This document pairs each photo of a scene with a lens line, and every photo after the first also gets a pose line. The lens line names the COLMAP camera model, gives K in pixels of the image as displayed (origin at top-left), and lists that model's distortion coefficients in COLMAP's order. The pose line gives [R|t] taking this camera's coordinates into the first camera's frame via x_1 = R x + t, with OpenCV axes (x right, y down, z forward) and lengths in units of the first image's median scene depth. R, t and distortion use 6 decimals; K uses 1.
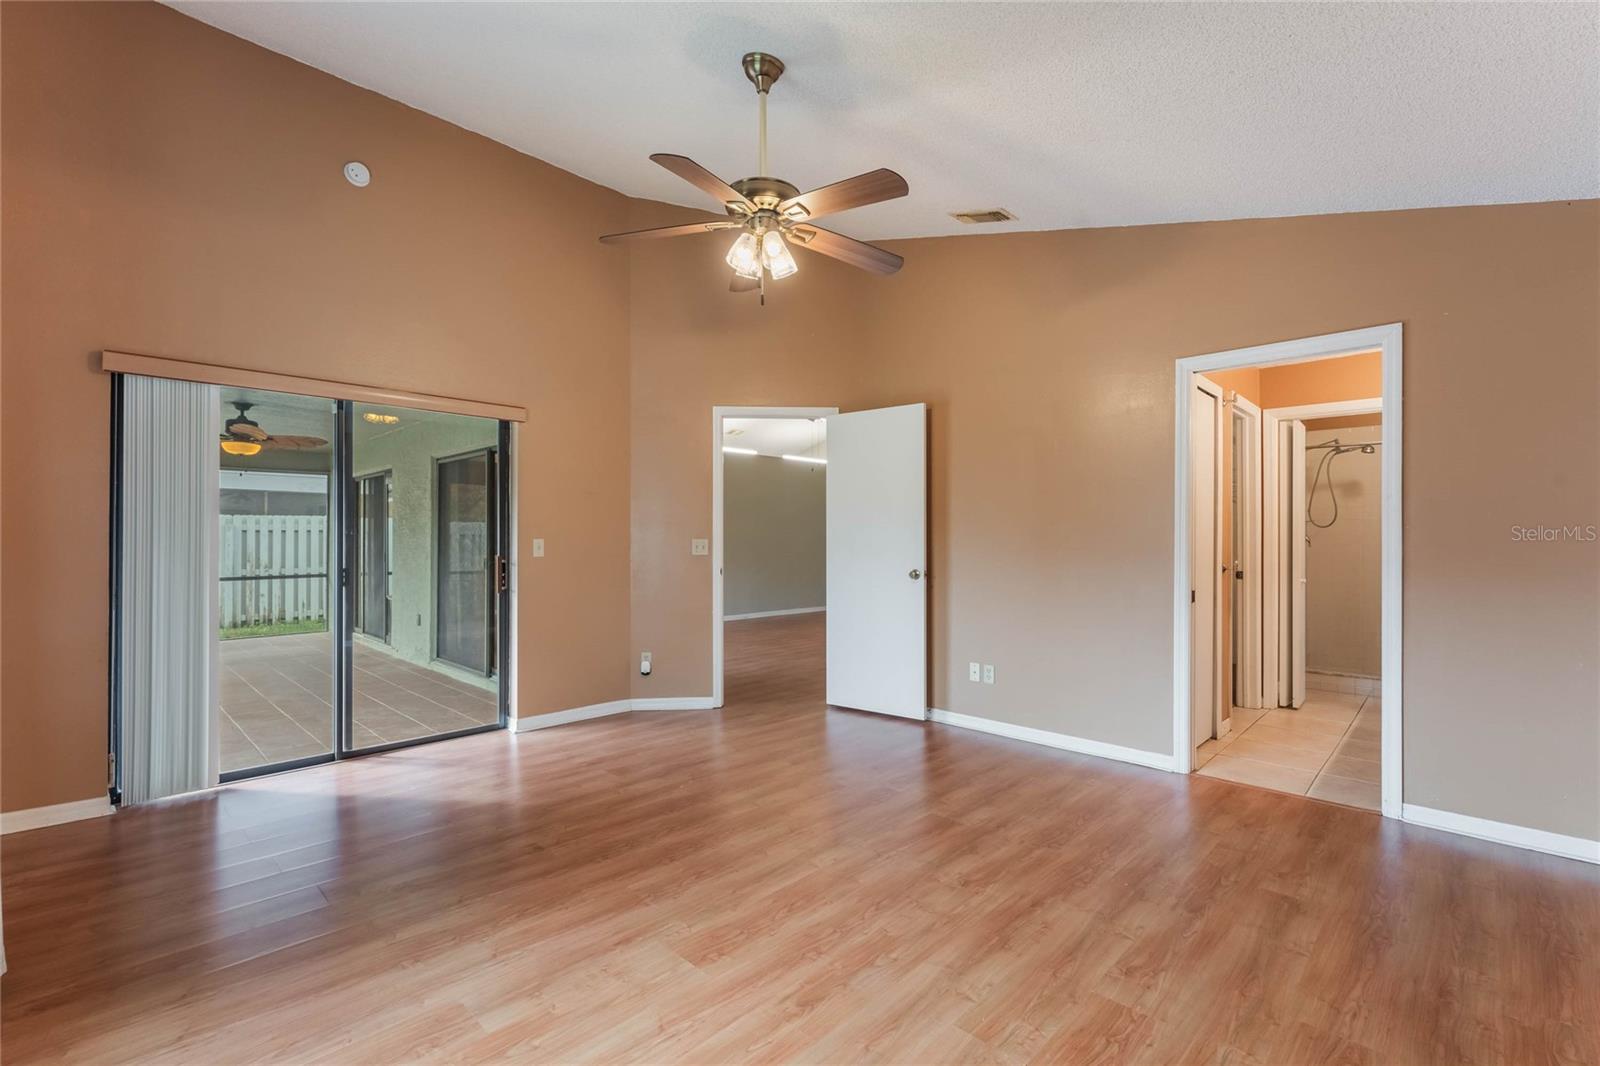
lens RADIAL K [[718.8, 0, 800.0], [0, 718.8, 533.0], [0, 0, 1]] dist [-0.000164, -0.000098]
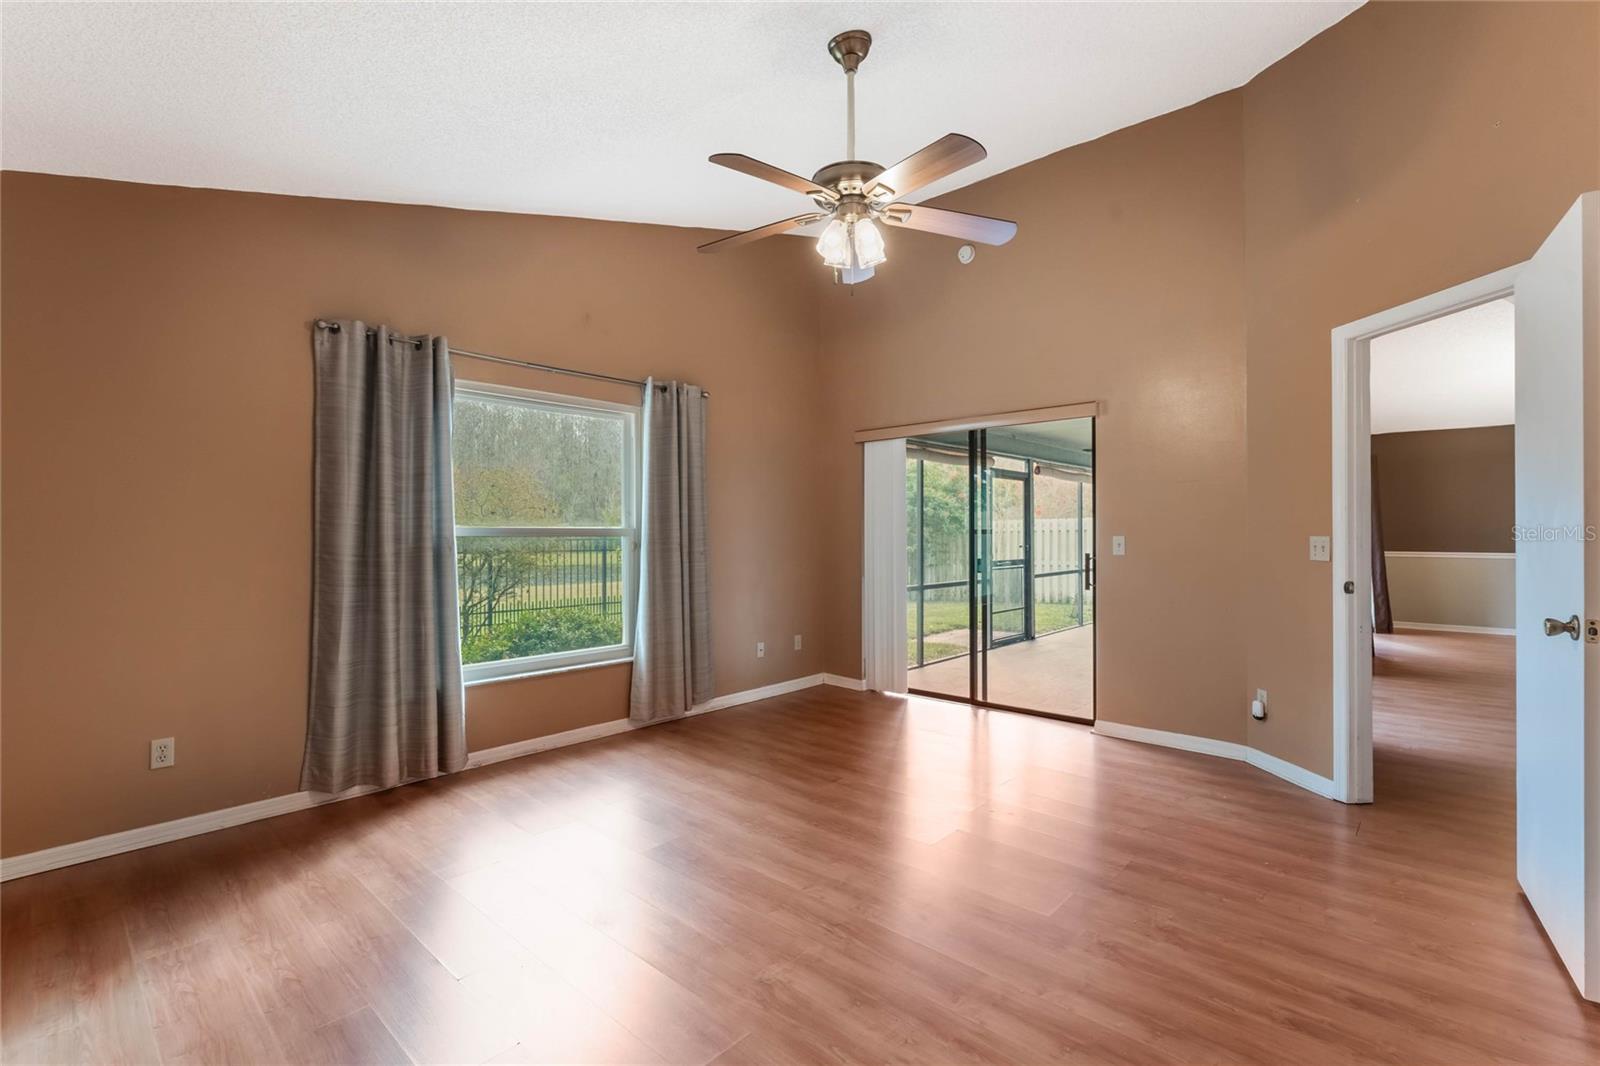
lens RADIAL K [[703.0, 0, 792.2], [0, 703.0, 531.1], [0, 0, 1]] dist [0.001023, 0.000034]
pose [[0.018777, -0.000555, -0.999824, 0.899230], [0.016670, 0.999861, -0.000242, -0.007889], [0.999685, -0.016663, 0.018783, 0.918623]]
